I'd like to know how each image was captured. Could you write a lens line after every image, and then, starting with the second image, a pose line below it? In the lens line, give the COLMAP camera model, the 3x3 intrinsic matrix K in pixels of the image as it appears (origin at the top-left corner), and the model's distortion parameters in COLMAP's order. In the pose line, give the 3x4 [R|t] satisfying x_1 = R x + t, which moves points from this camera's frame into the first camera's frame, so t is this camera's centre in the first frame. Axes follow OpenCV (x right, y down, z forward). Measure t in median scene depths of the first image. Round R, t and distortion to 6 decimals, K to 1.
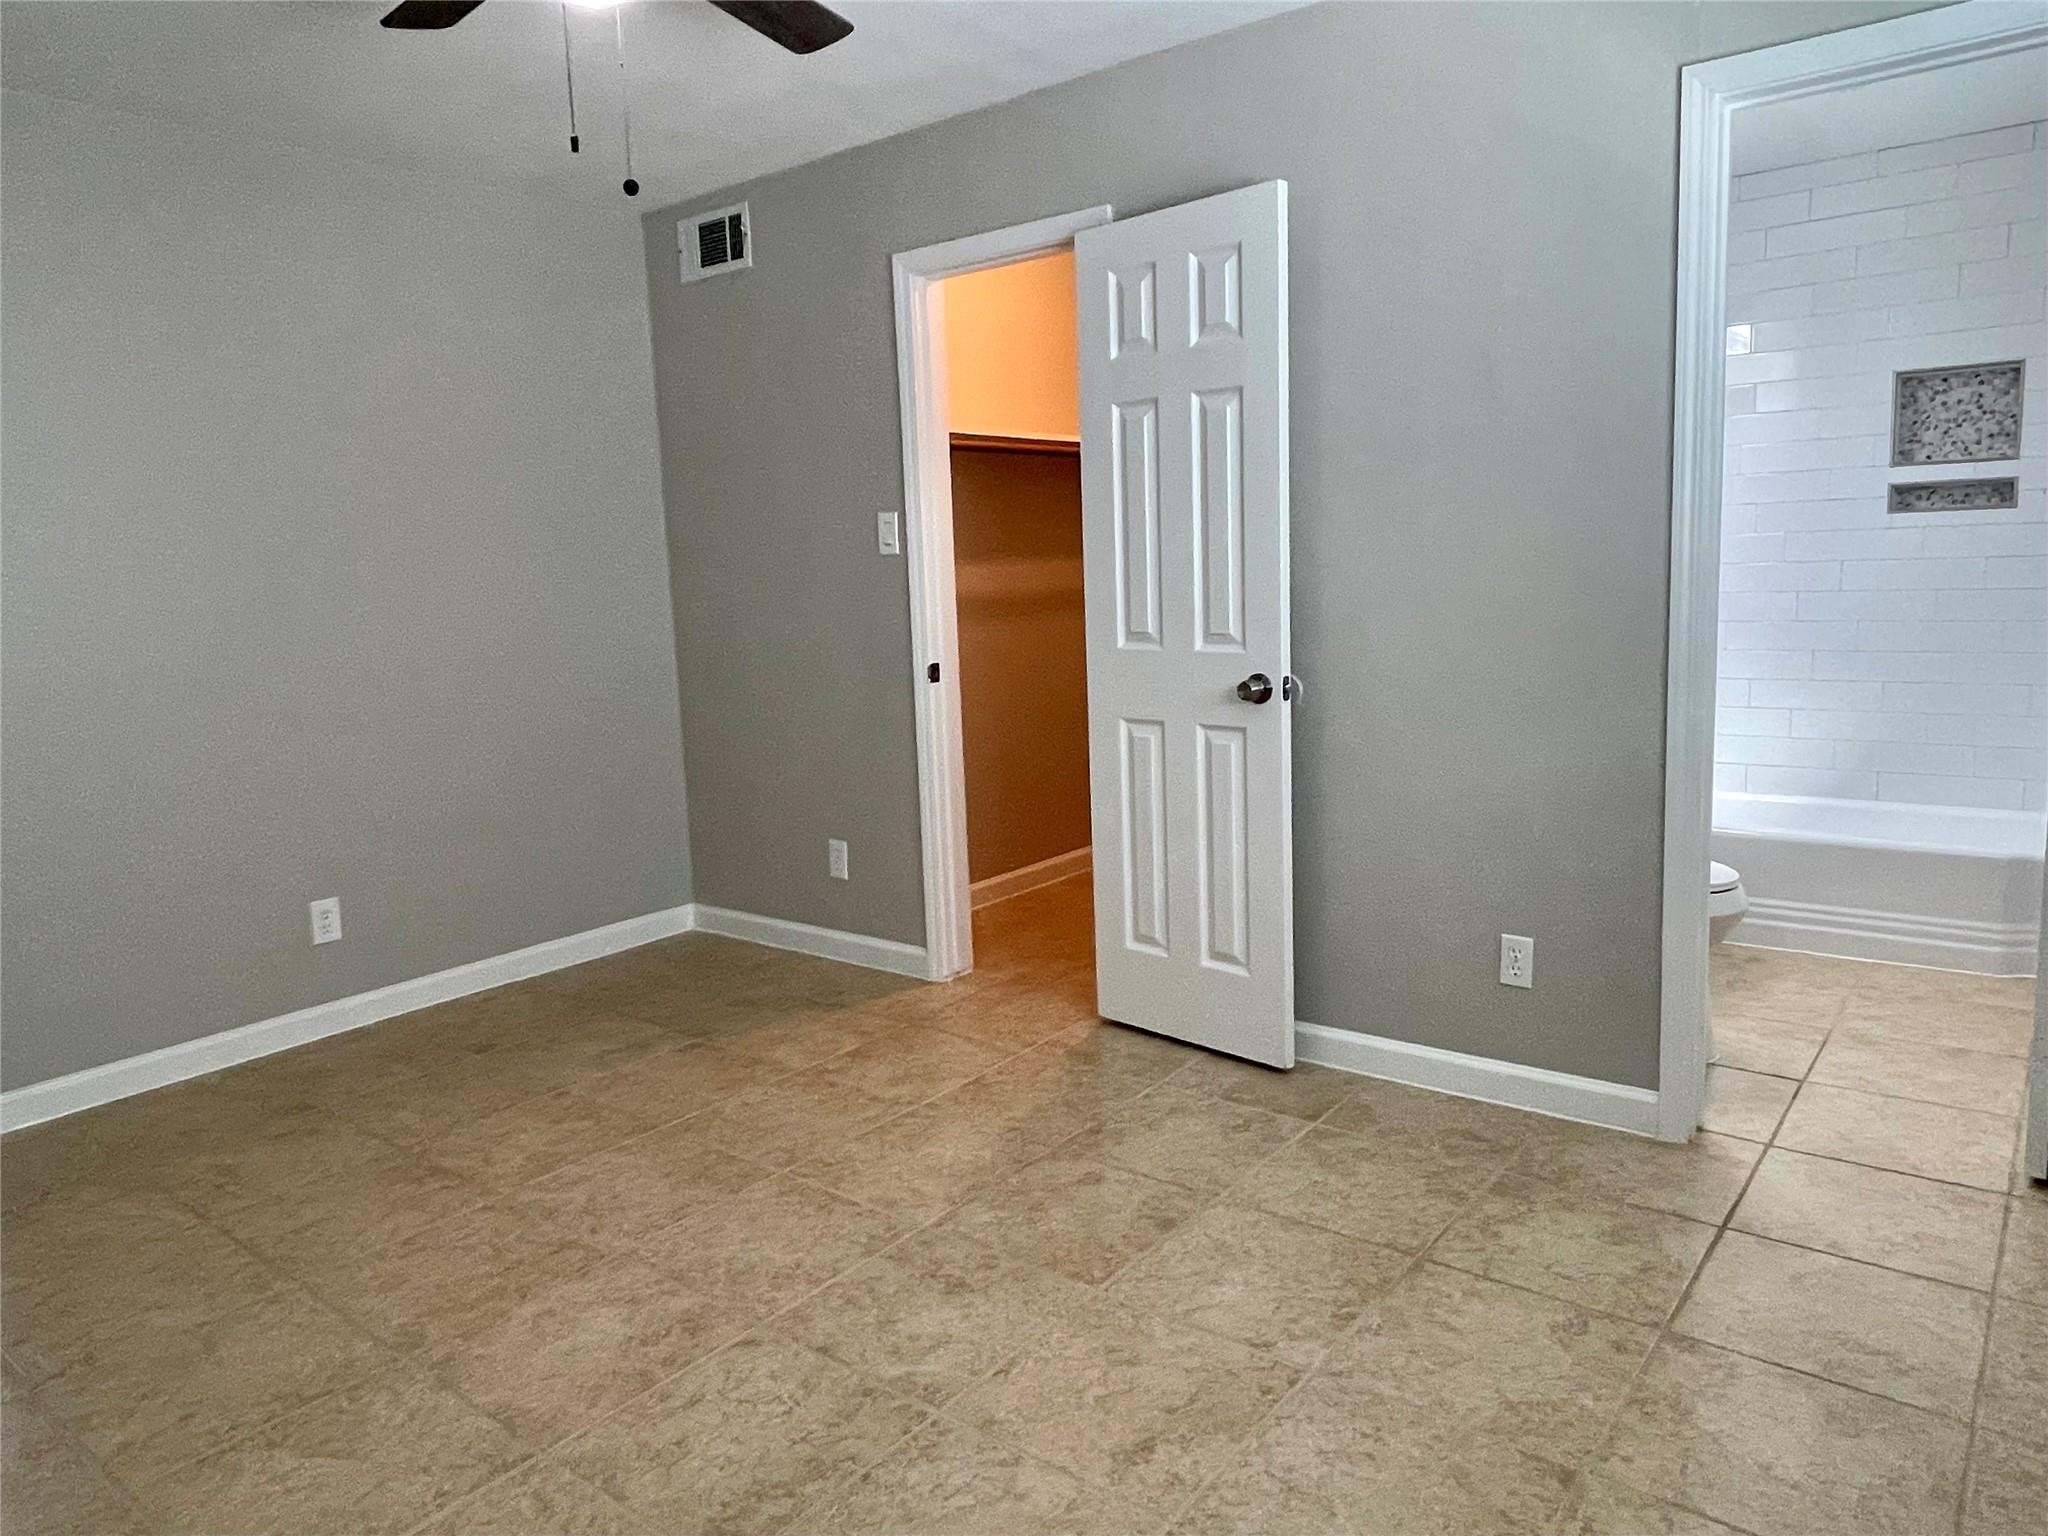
lens RADIAL K [[1336.7, 0, 1024.0], [0, 1336.7, 768.0], [0, 0, 1]] dist [-0.006061, -0.003839]
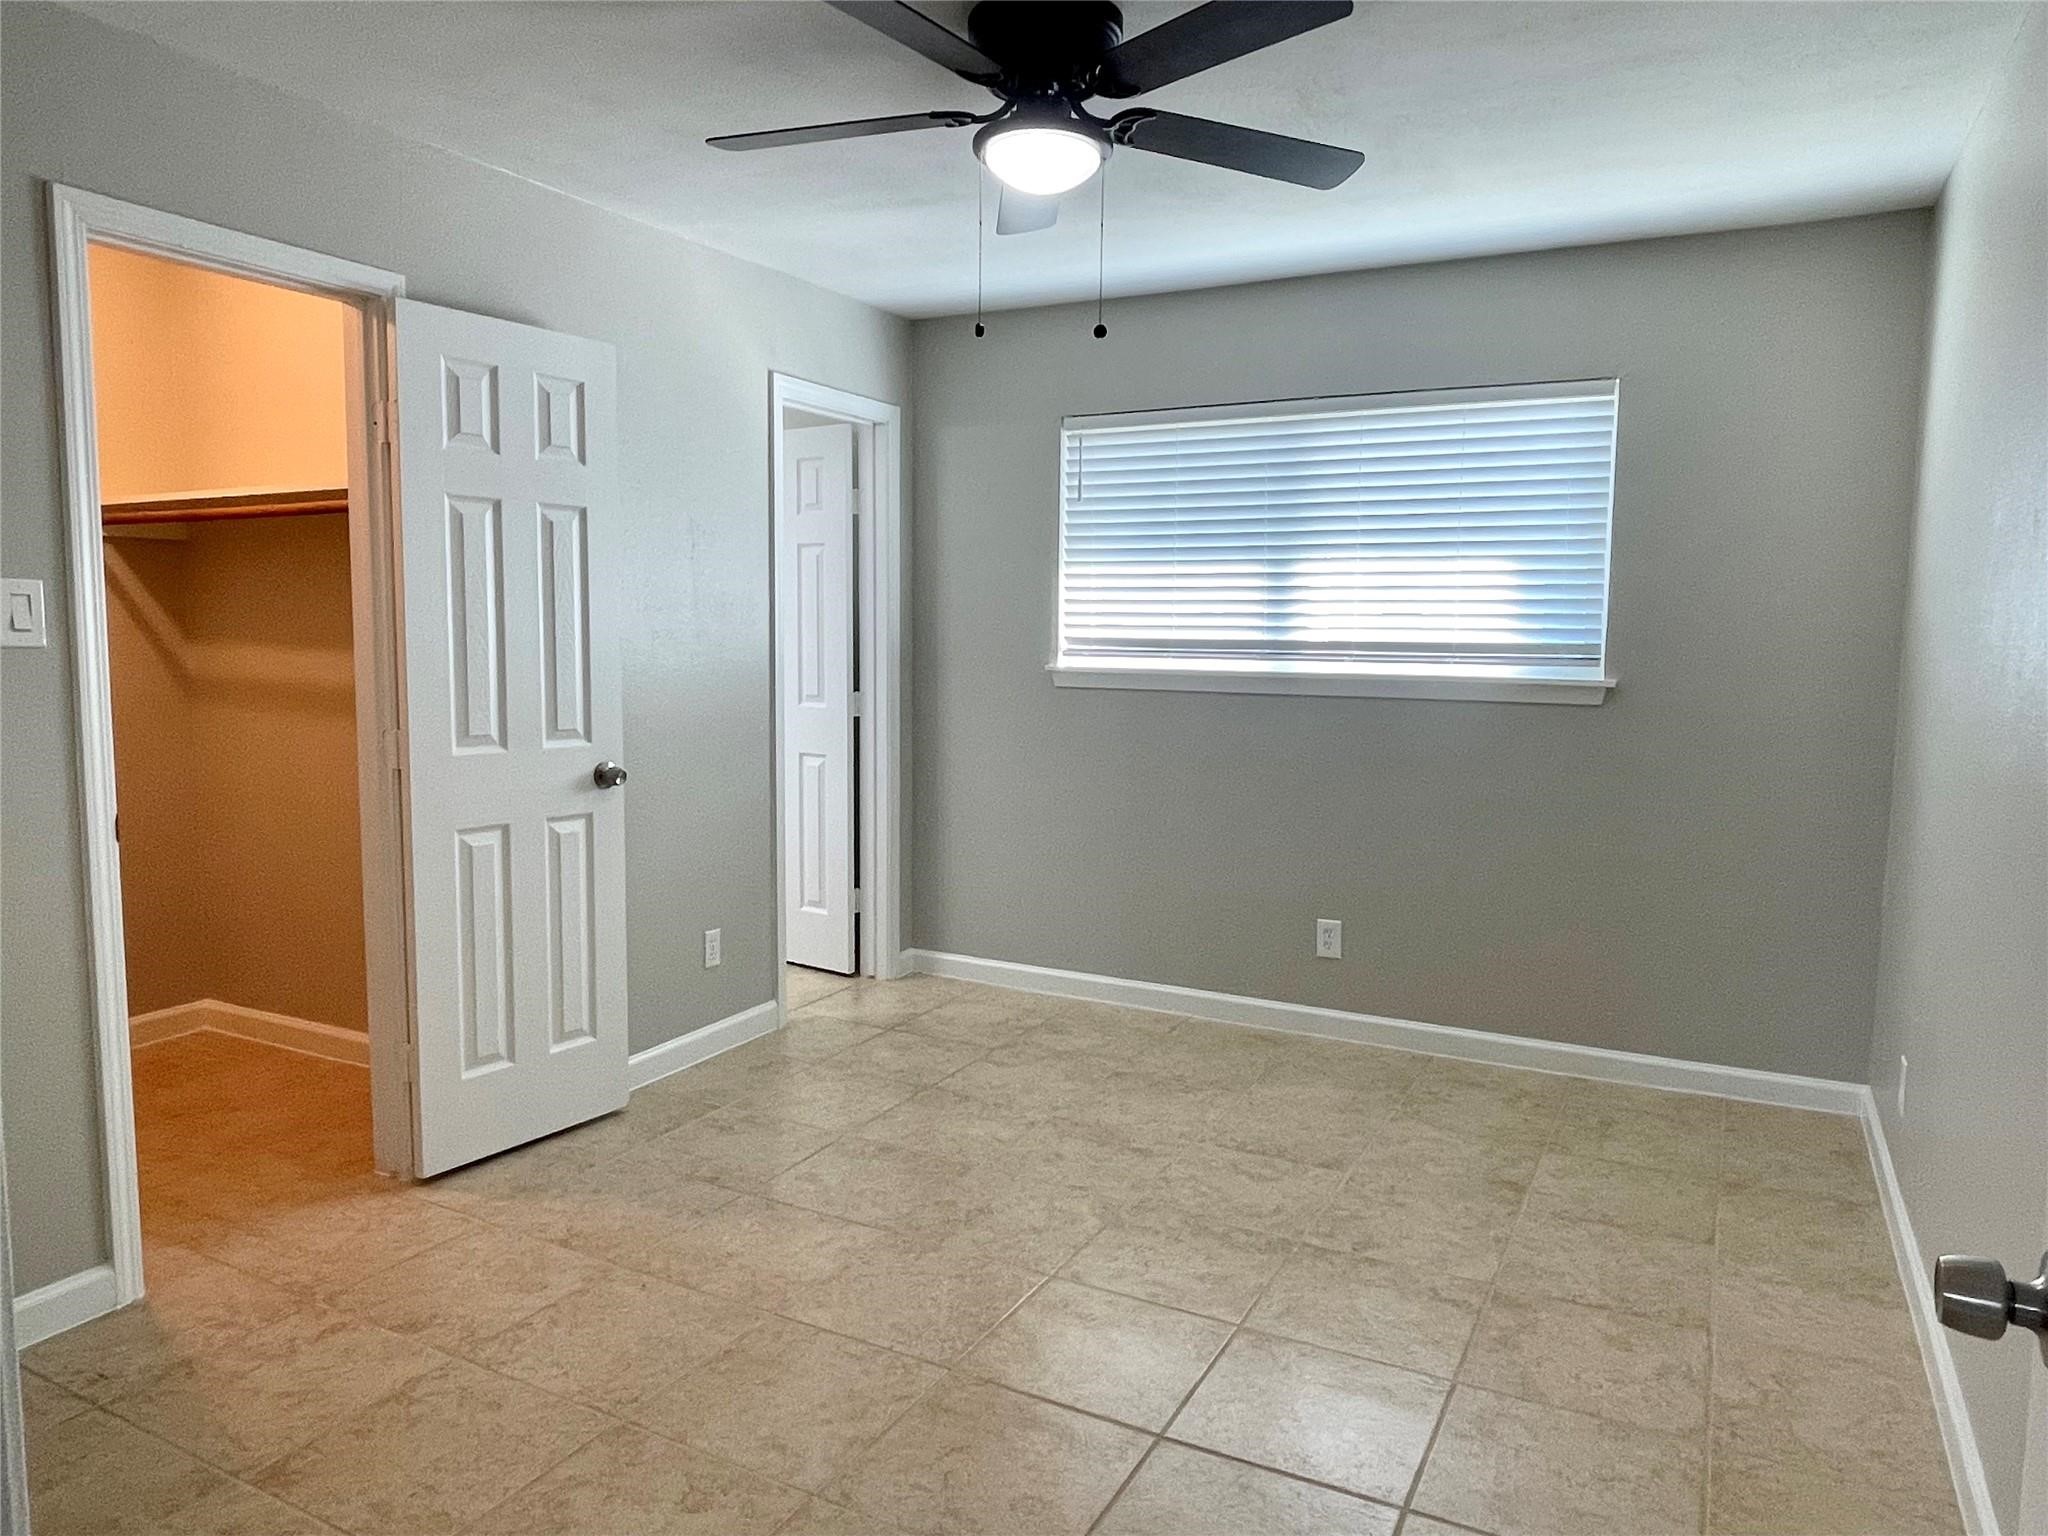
lens RADIAL K [[1336.7, 0, 1024.0], [0, 1336.7, 768.0], [0, 0, 1]] dist [-0.006061, -0.003839]
pose [[-0.174383, -0.070705, 0.982136, -0.721473], [0.155880, 0.982859, 0.098435, -0.087682], [-0.972261, 0.170261, -0.160372, 0.604347]]
